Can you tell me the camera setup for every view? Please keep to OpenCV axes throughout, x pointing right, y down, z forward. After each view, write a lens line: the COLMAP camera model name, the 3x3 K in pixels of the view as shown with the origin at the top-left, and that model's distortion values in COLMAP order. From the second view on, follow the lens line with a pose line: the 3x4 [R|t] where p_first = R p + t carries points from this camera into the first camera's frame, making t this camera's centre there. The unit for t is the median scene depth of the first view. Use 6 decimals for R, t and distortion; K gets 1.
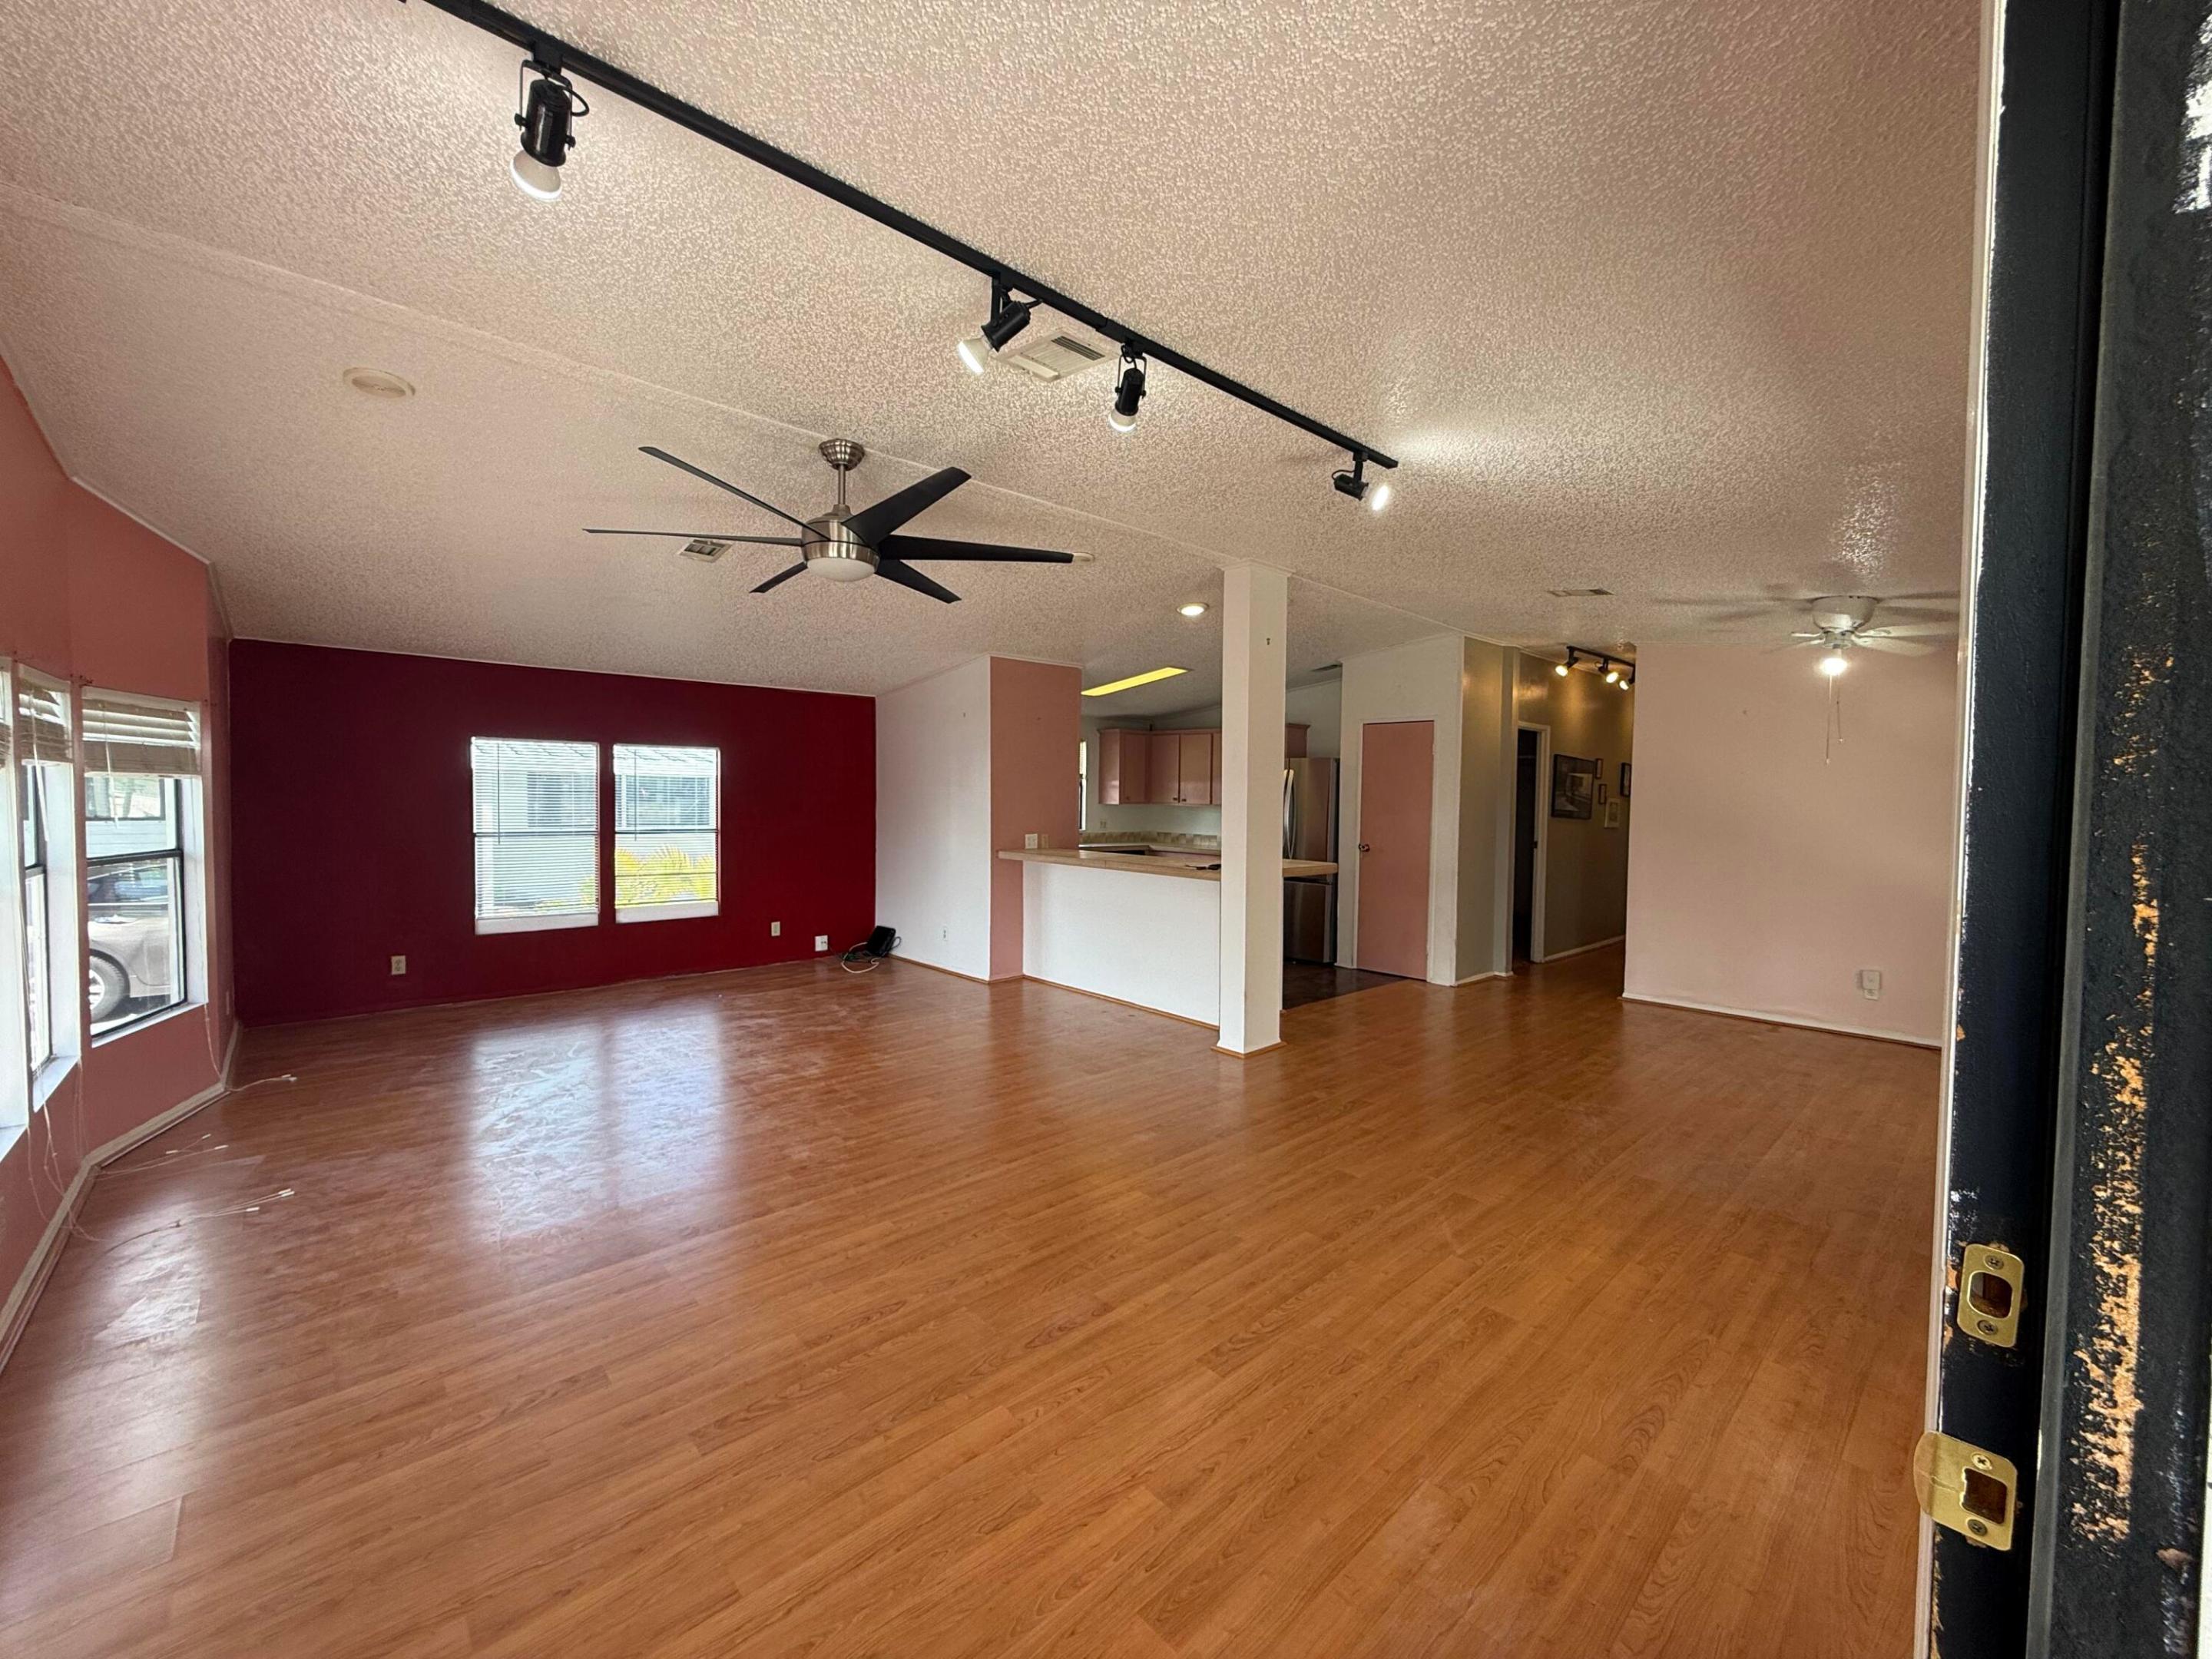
lens RADIAL K [[878.9, 0, 1101.5], [0, 878.9, 825.3], [0, 0, 1]] dist [0.002731, -0.000123]
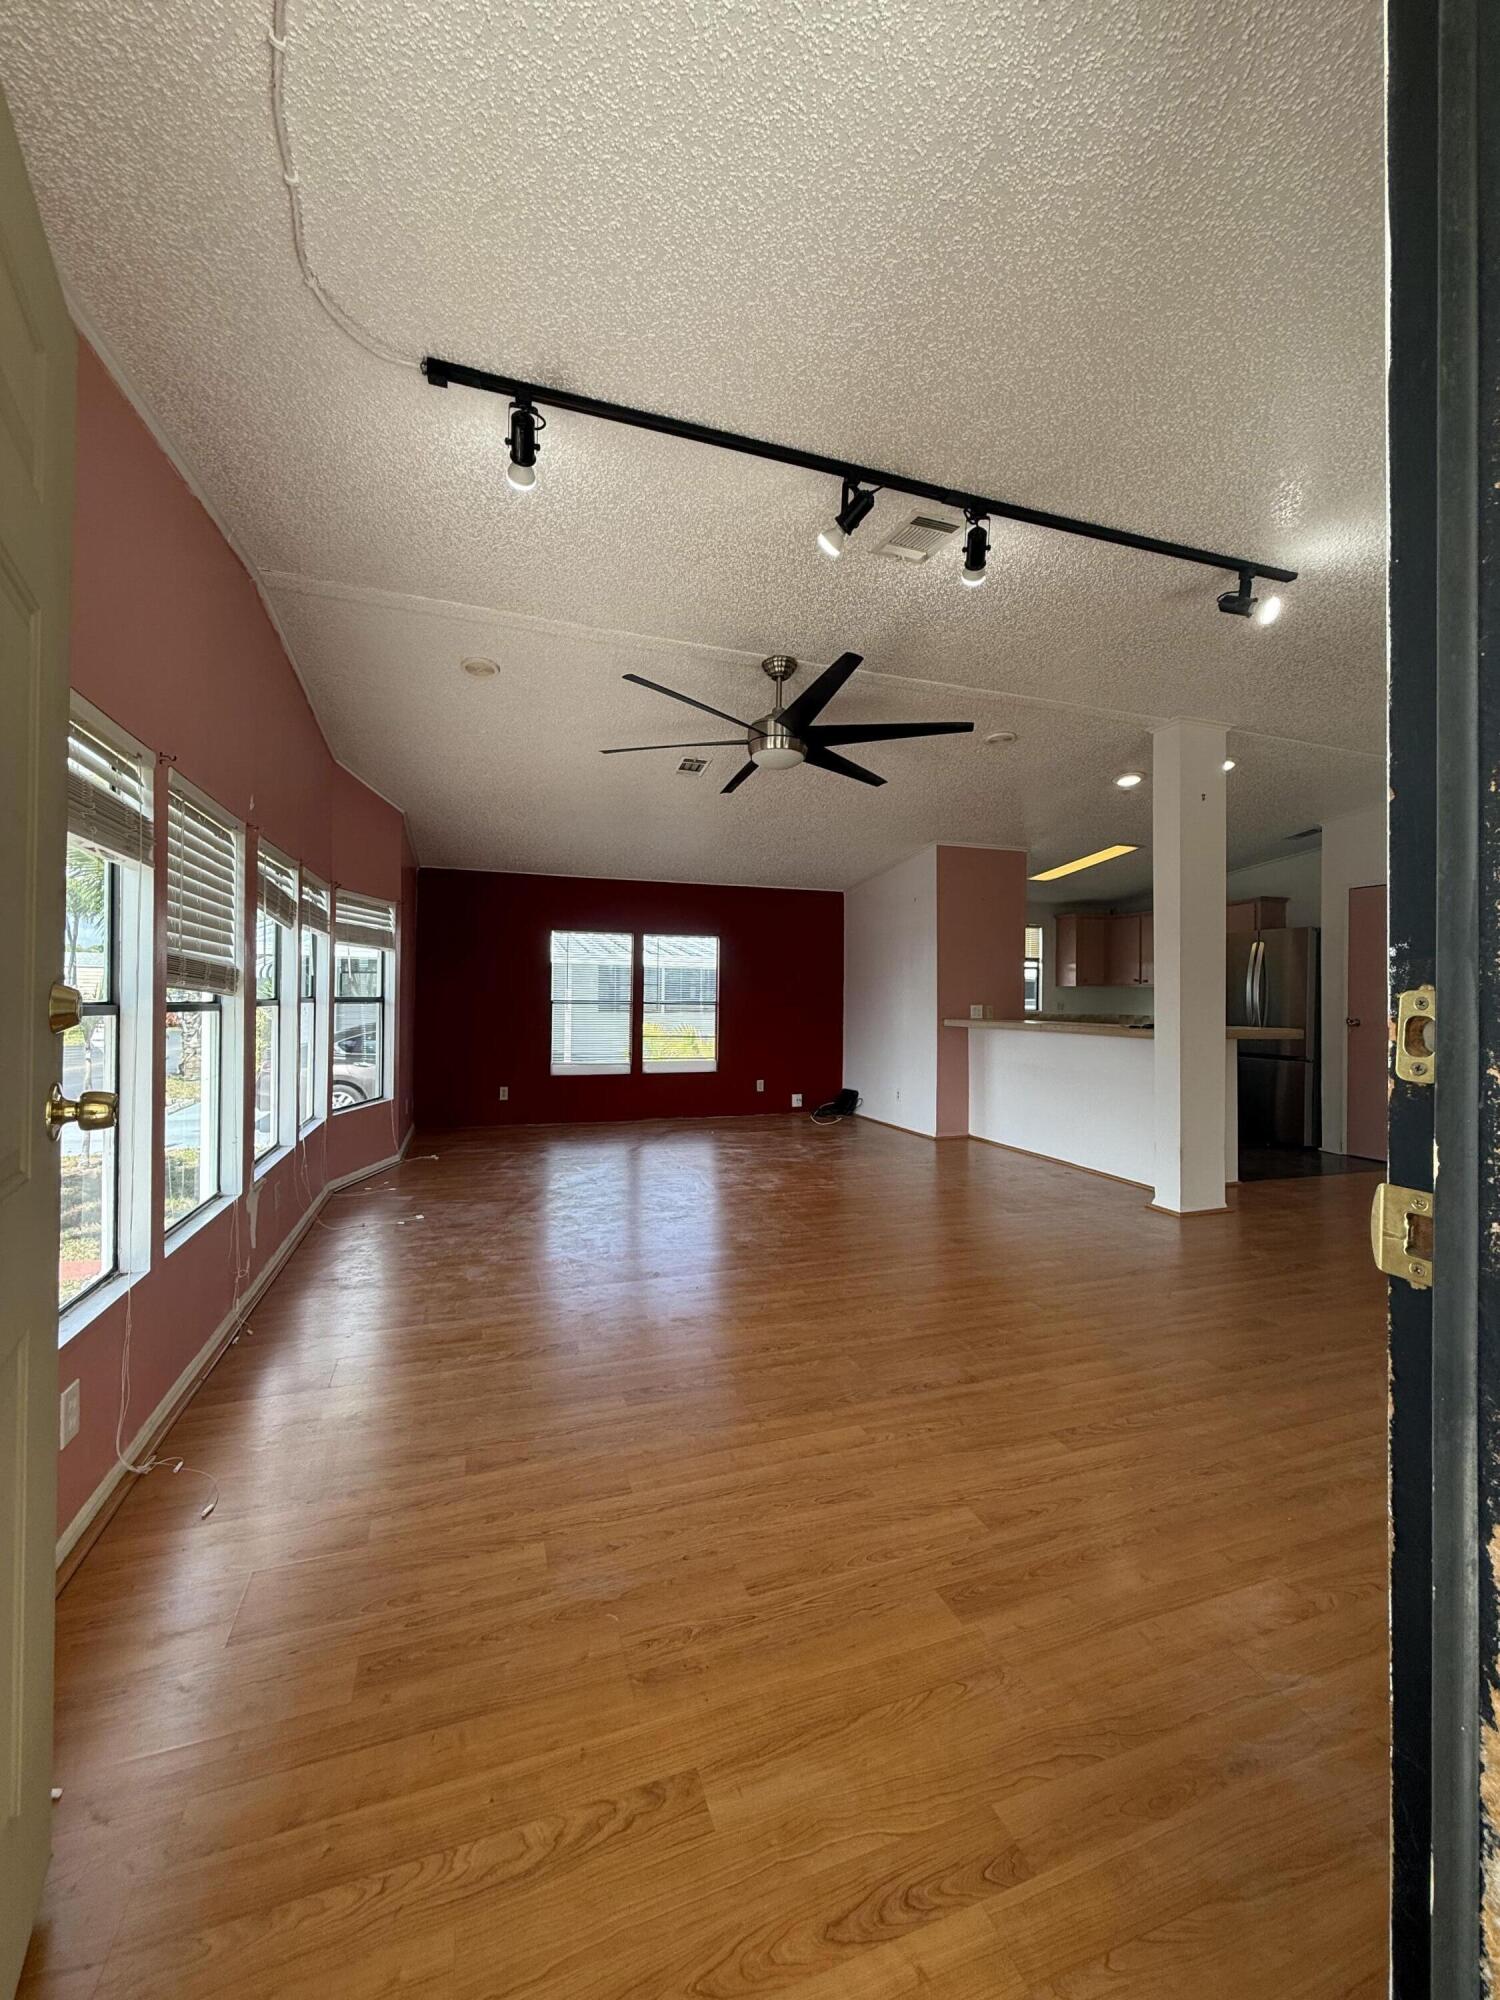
lens RADIAL K [[794.7, 0, 752.8], [0, 794.7, 988.4], [0, 0, 1]] dist [0.002731, -0.000123]
pose [[0.920527, -0.008851, -0.390579, 0.111484], [-0.011001, 0.998760, -0.048559, 0.090123], [0.390524, 0.048996, 0.919288, -0.027231]]
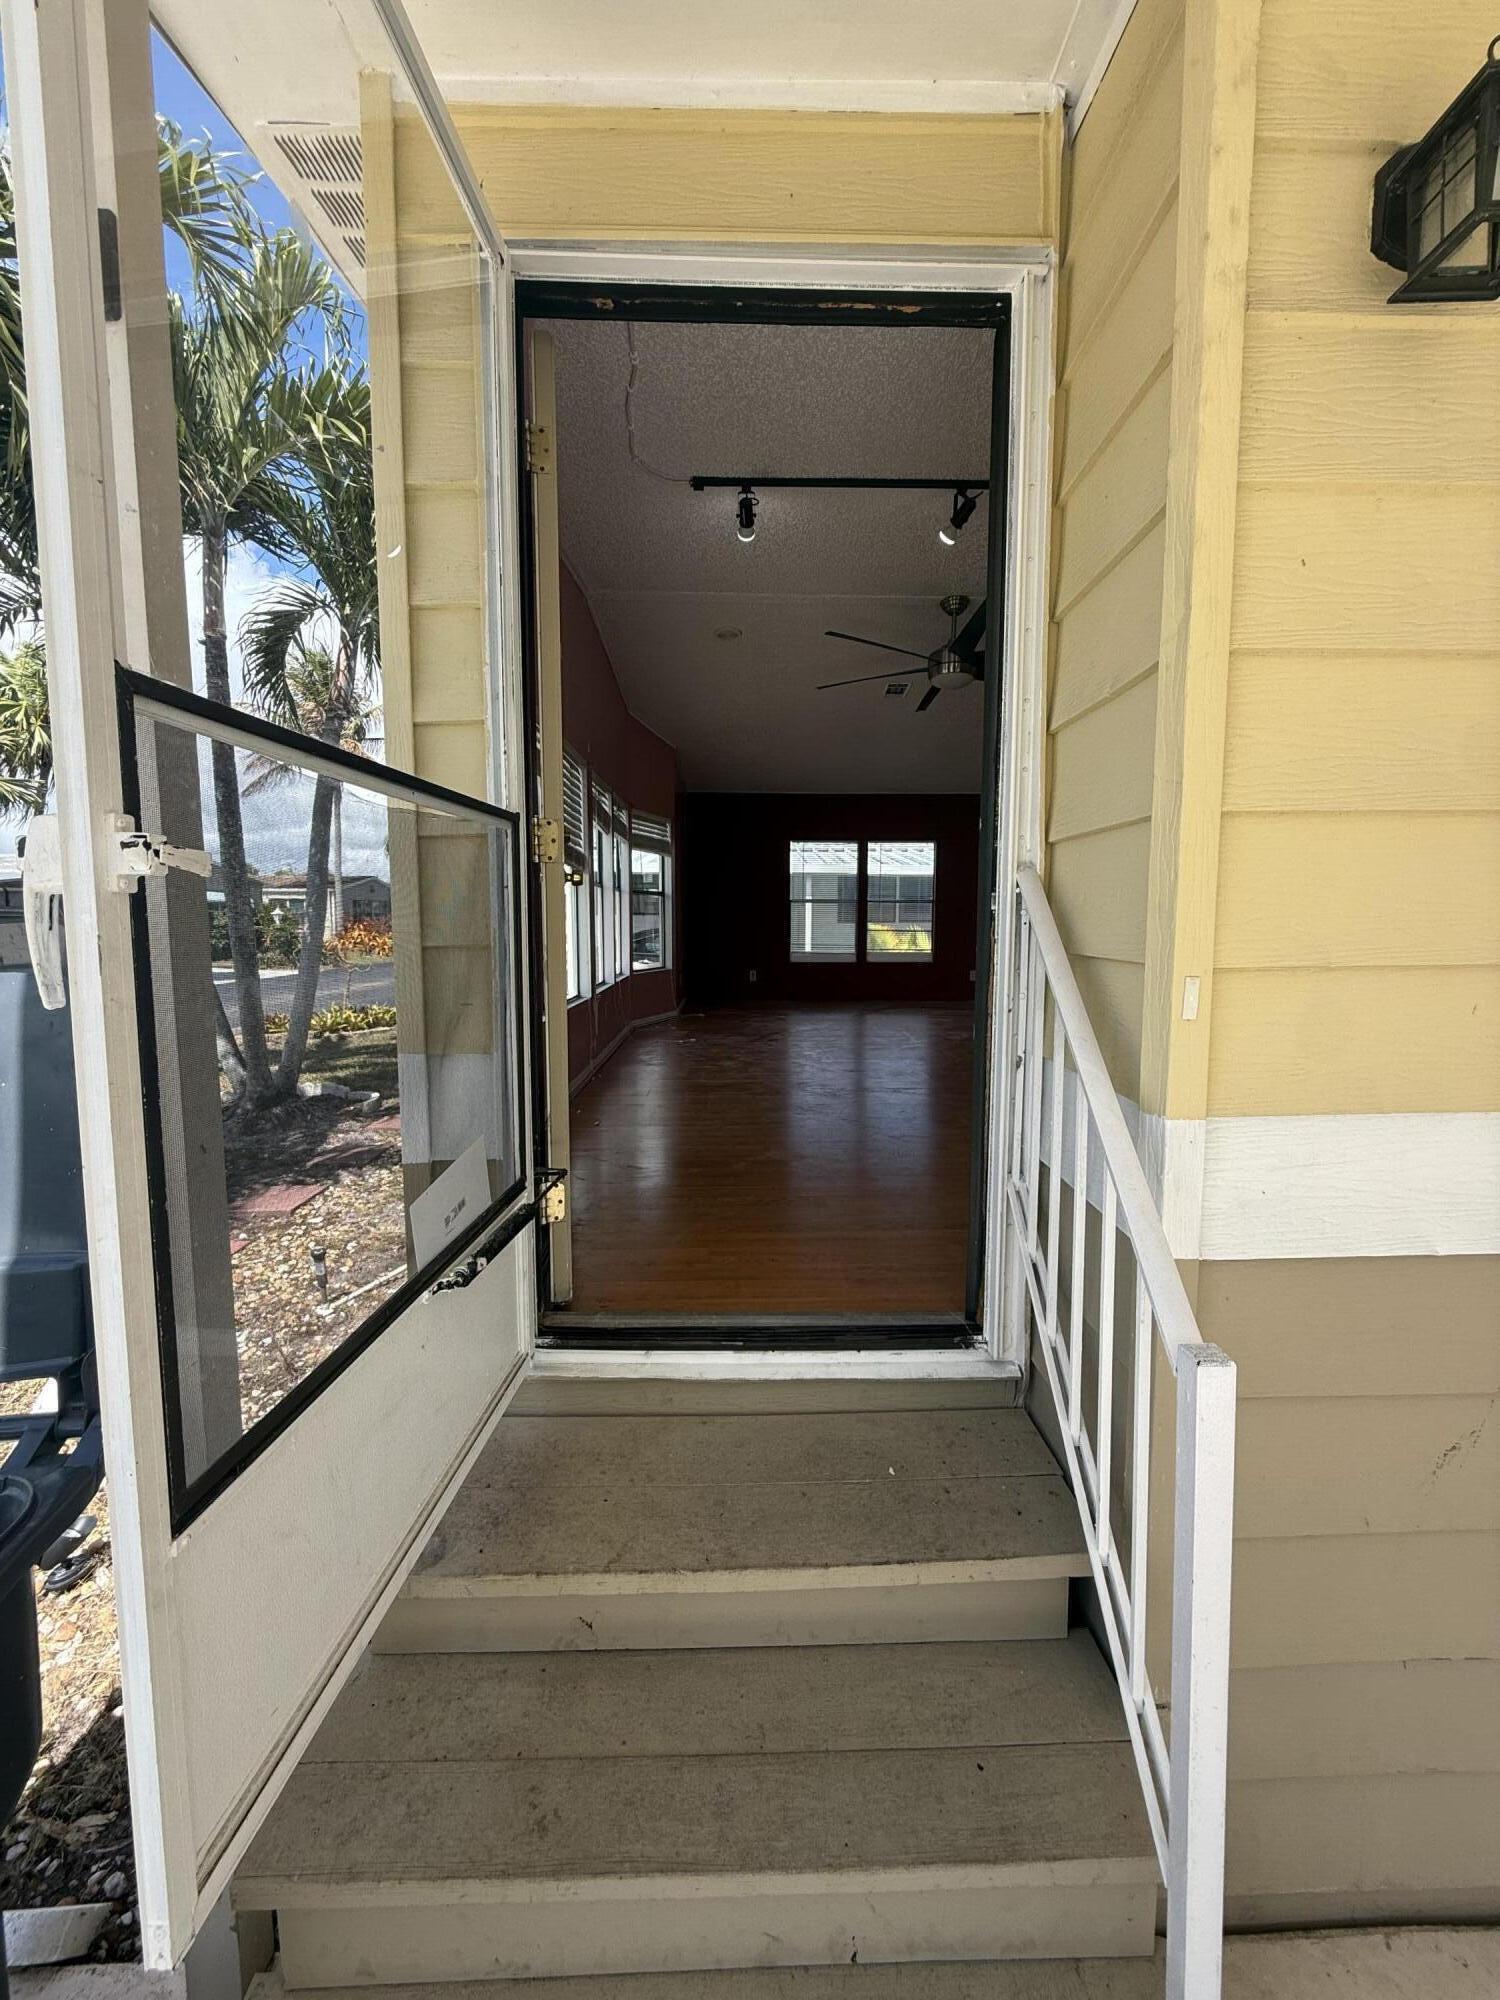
lens RADIAL K [[794.7, 0, 752.0], [0, 794.7, 989.6], [0, 0, 1]] dist [0.002731, -0.000123]
pose [[0.755559, 0.044221, -0.653587, 0.399023], [-0.015057, 0.998628, 0.050160, 0.197220], [0.654908, -0.028058, 0.755188, -0.322788]]
